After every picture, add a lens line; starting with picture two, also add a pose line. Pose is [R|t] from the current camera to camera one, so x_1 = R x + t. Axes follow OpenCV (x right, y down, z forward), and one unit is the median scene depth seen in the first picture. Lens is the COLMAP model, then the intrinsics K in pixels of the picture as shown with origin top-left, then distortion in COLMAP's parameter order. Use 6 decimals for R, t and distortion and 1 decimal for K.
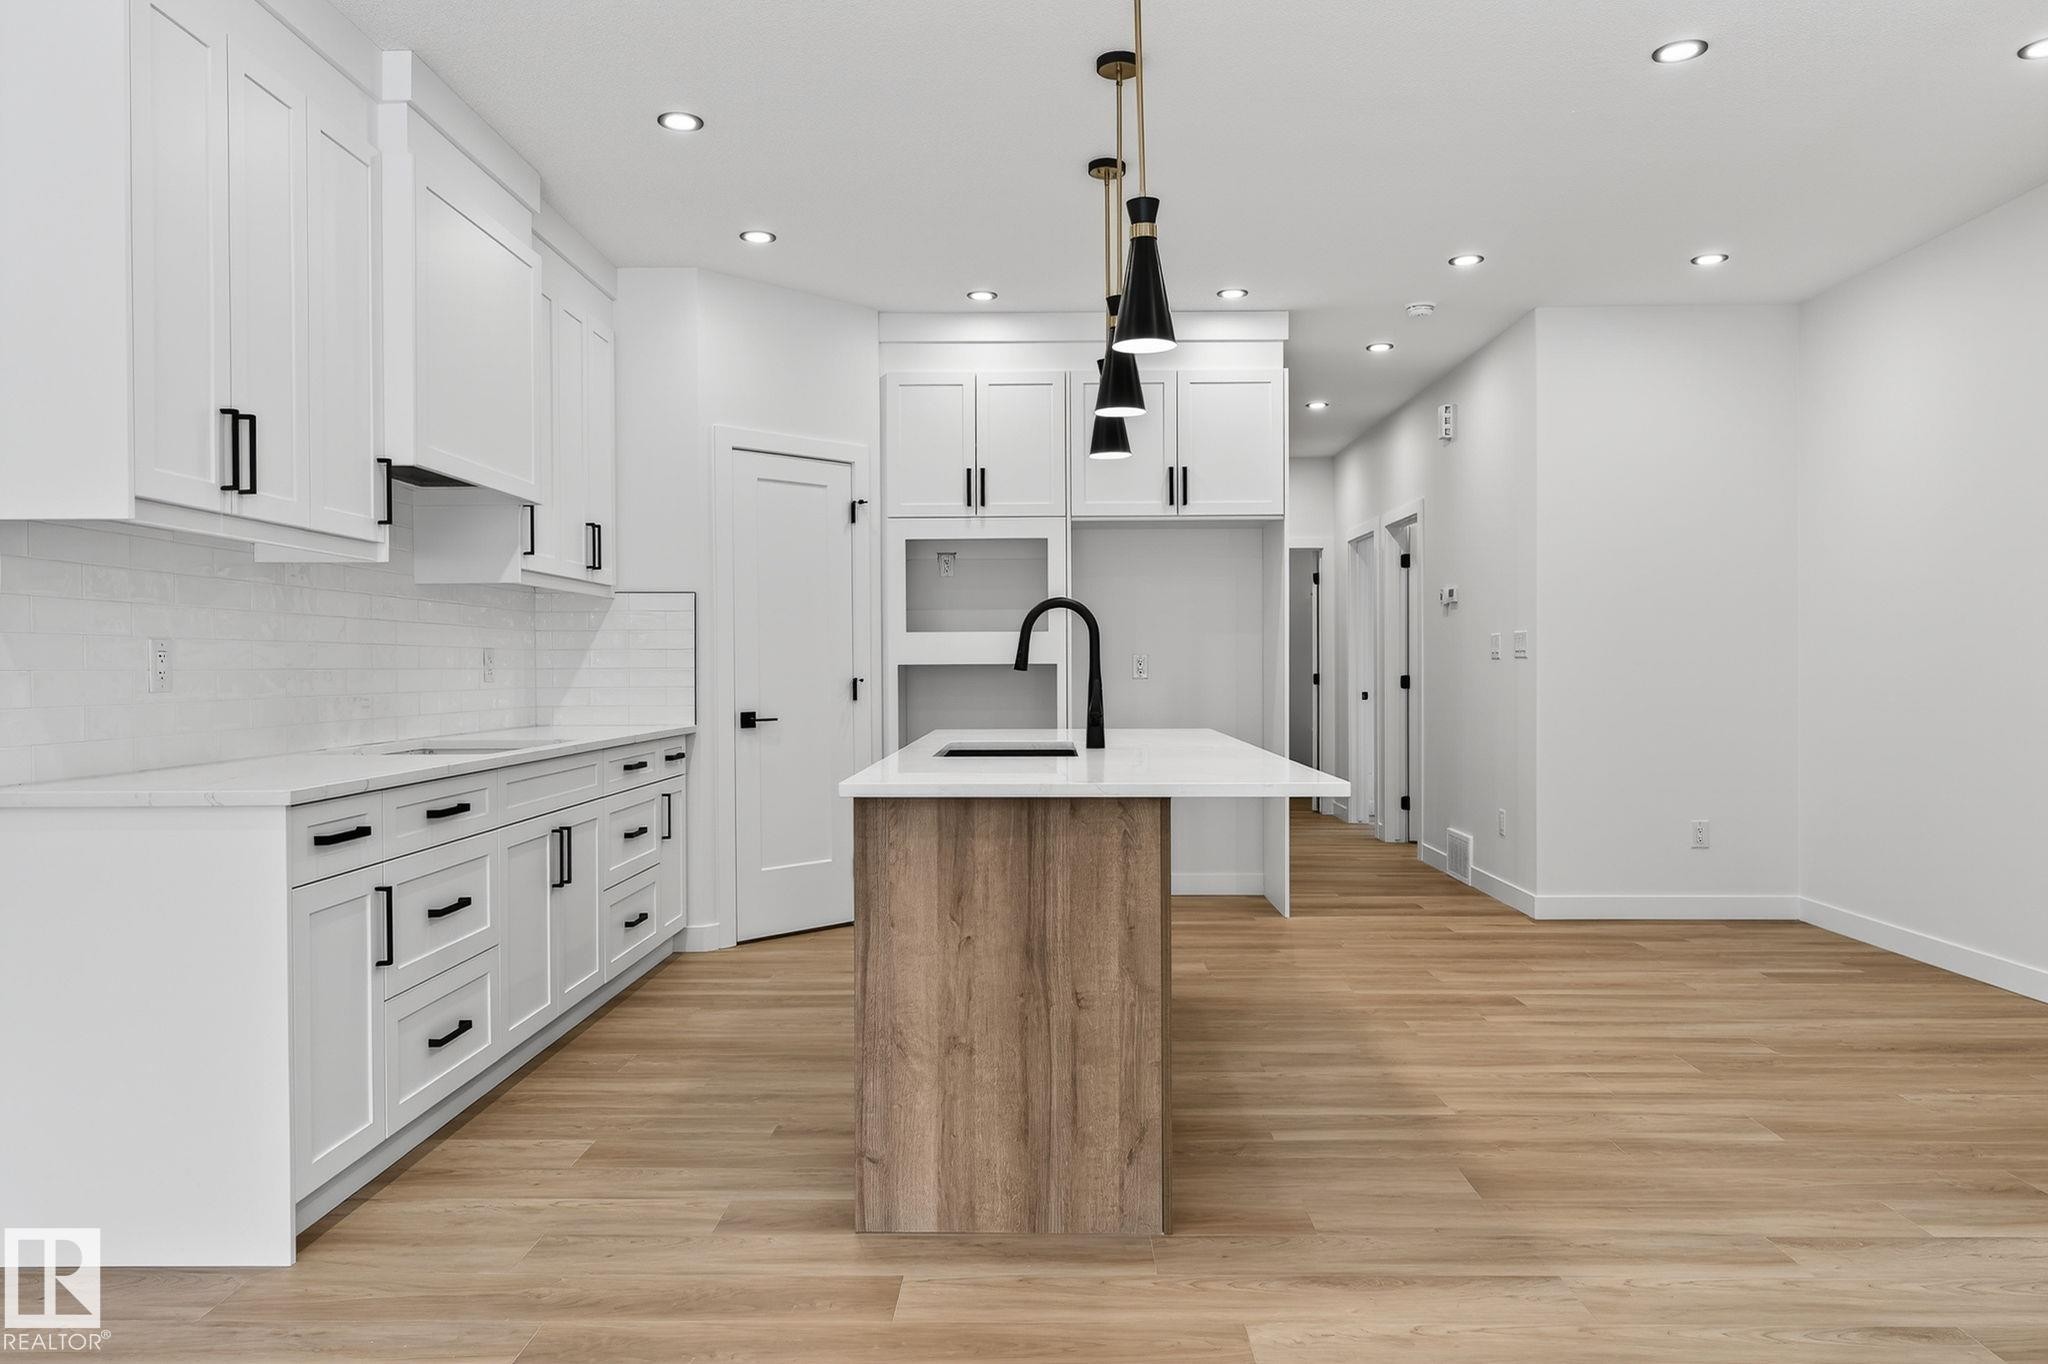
lens RADIAL K [[1346.3, 0, 1035.5], [0, 1346.3, 671.2], [0, 0, 1]] dist [0.006016, -0.003027]
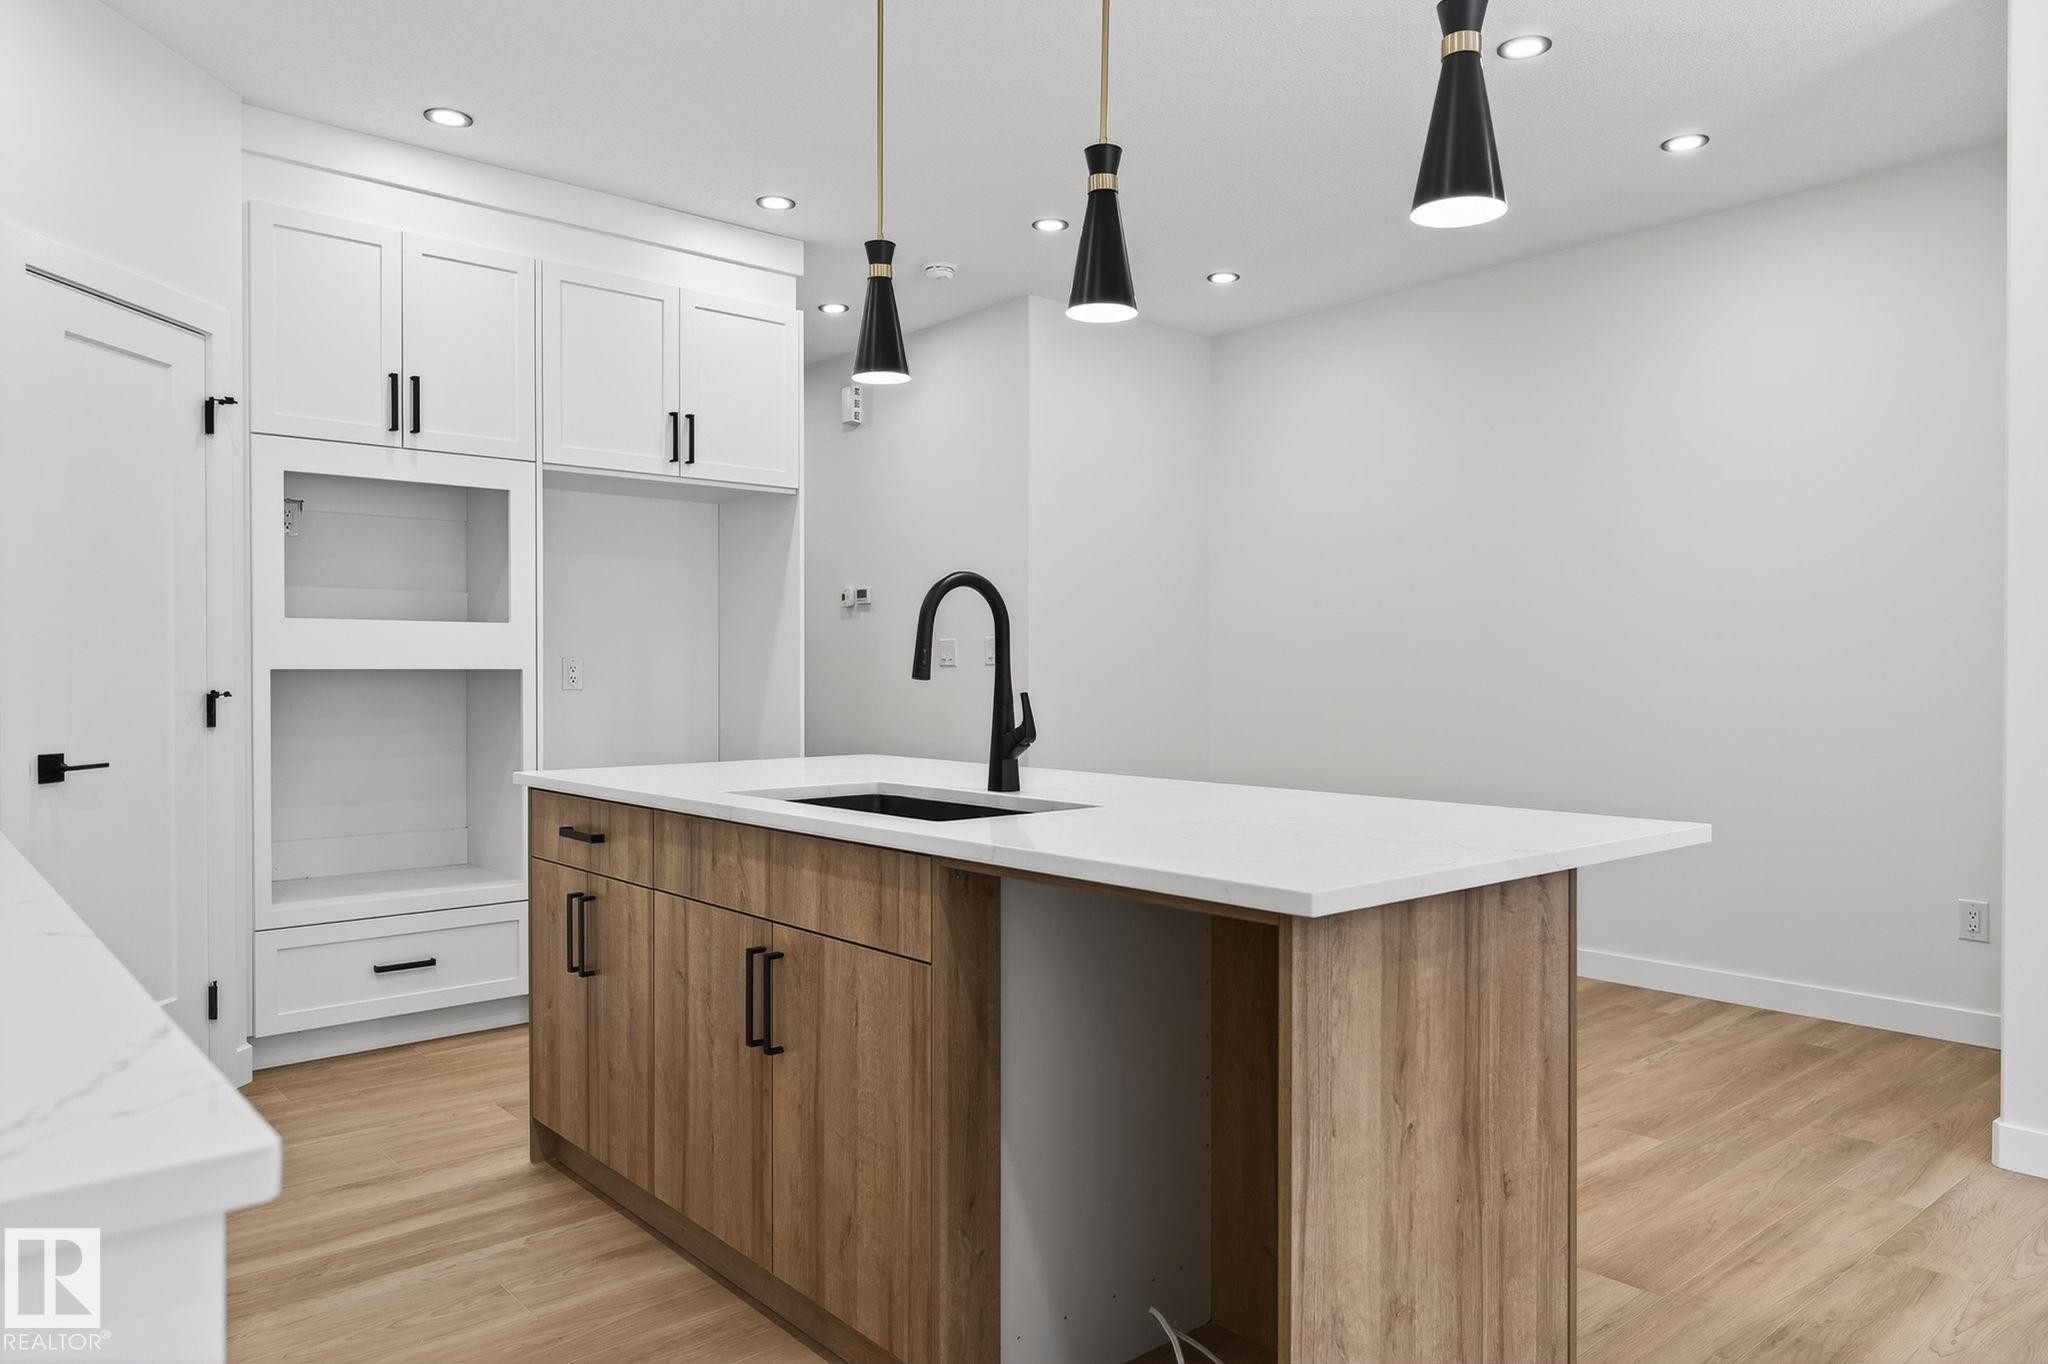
lens RADIAL K [[1346.3, 0, 1016.7], [0, 1346.3, 679.8], [0, 0, 1]] dist [0.006016, -0.003027]
pose [[0.749647, 0.000565, 0.661837, -0.417252], [-0.000924, 1.000000, 0.000194, -0.000430], [-0.661837, -0.000757, 0.749647, 0.481608]]
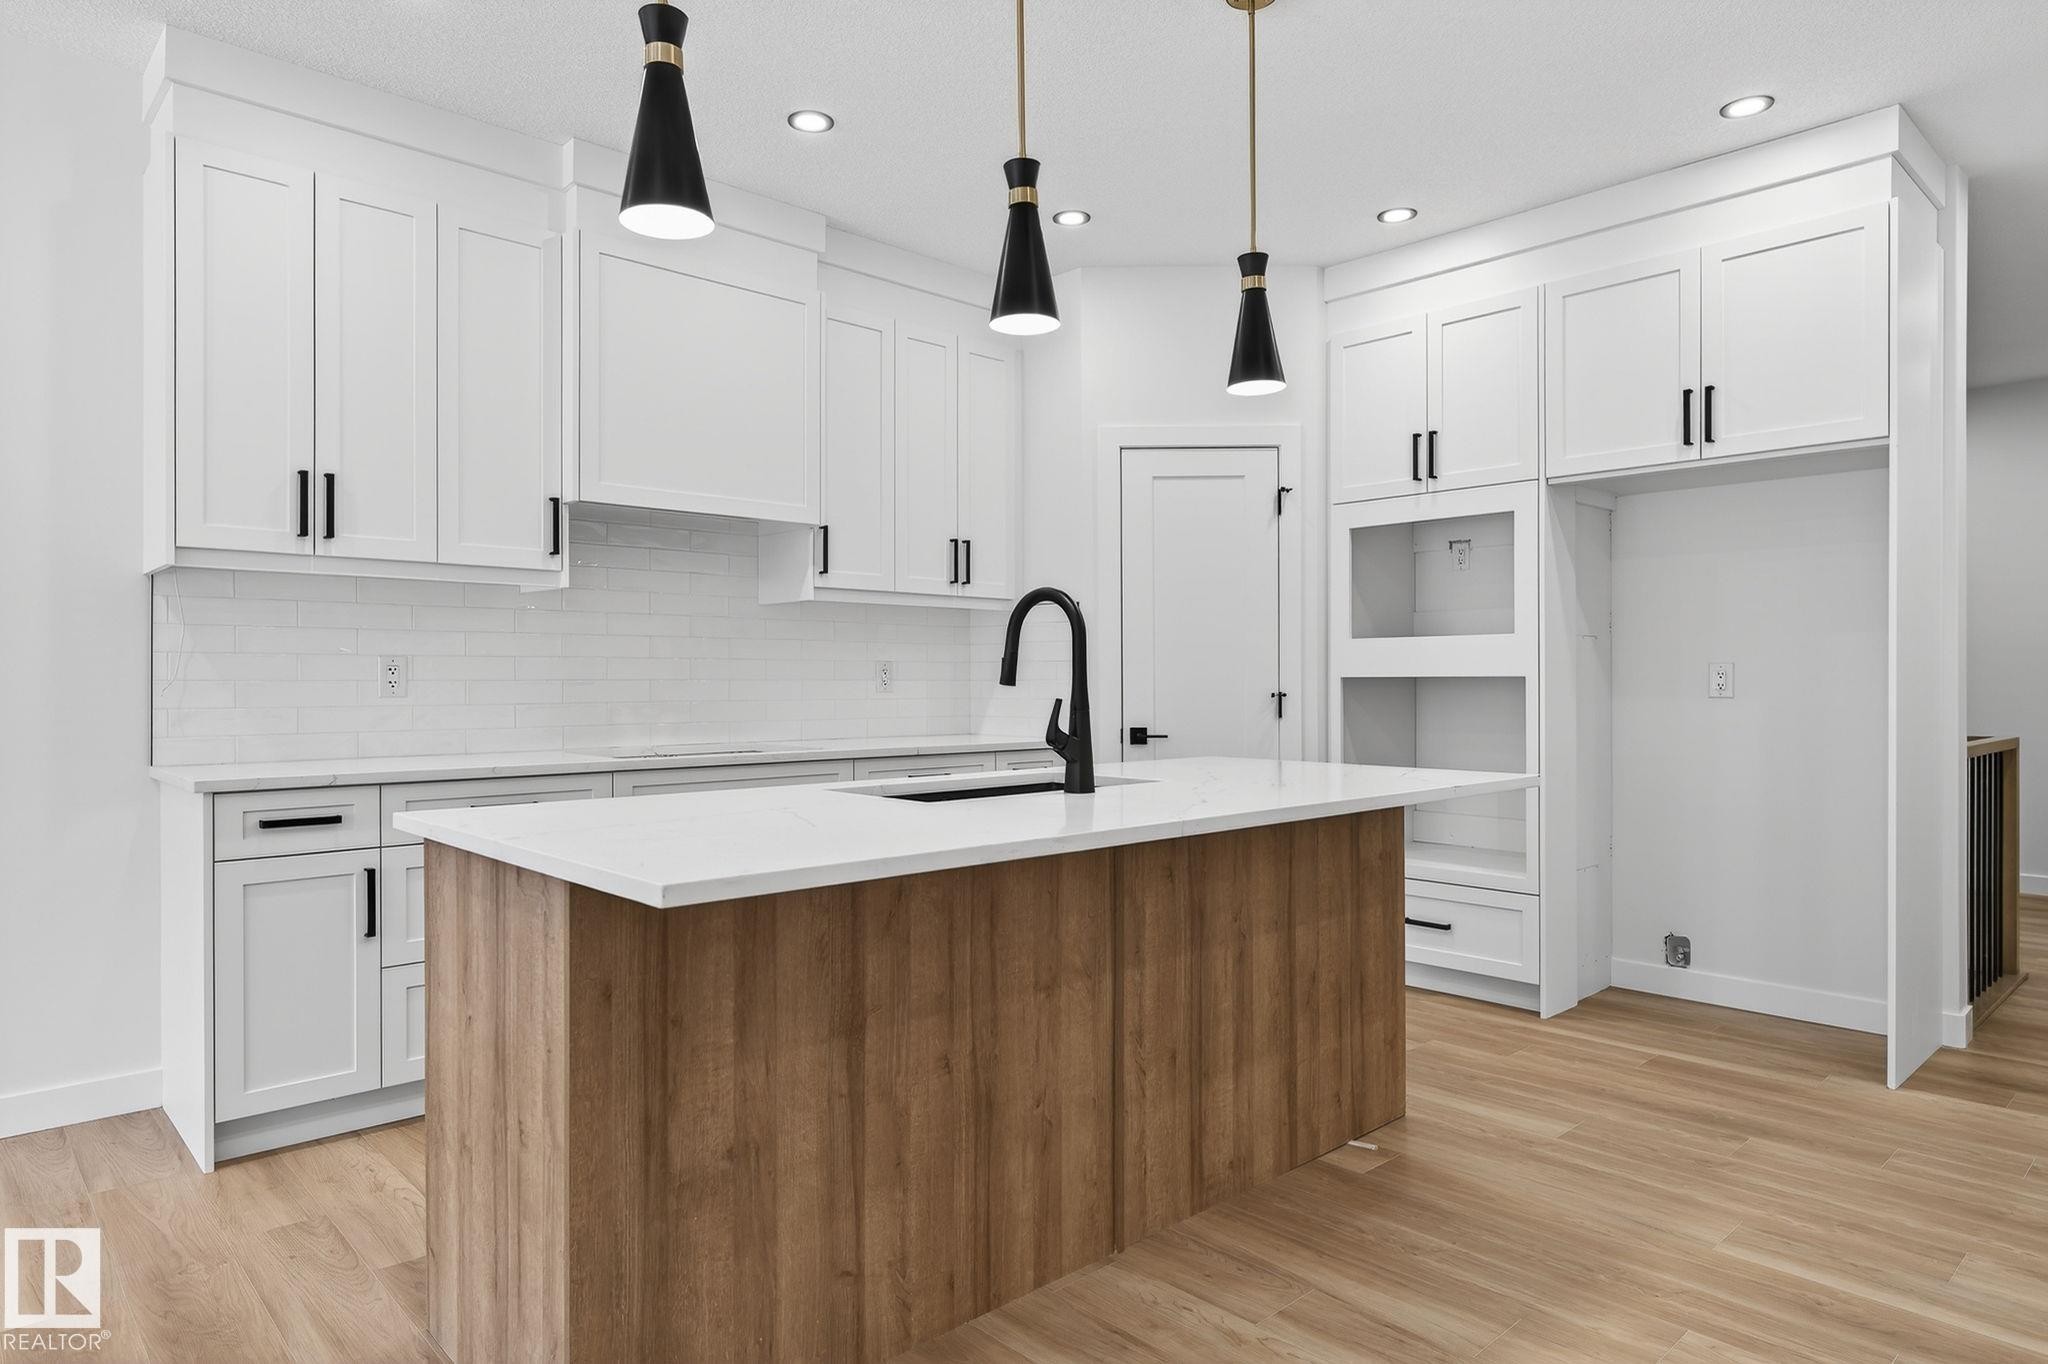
lens RADIAL K [[1216.6, 0, 1032.4], [0, 1216.6, 678.9], [0, 0, 1]] dist [-0.003359, 0.002786]
pose [[0.691855, 0.003013, -0.722030, 0.510301], [-0.004742, 0.999989, -0.000371, -0.003987], [0.722021, 0.003680, 0.691862, 0.534190]]
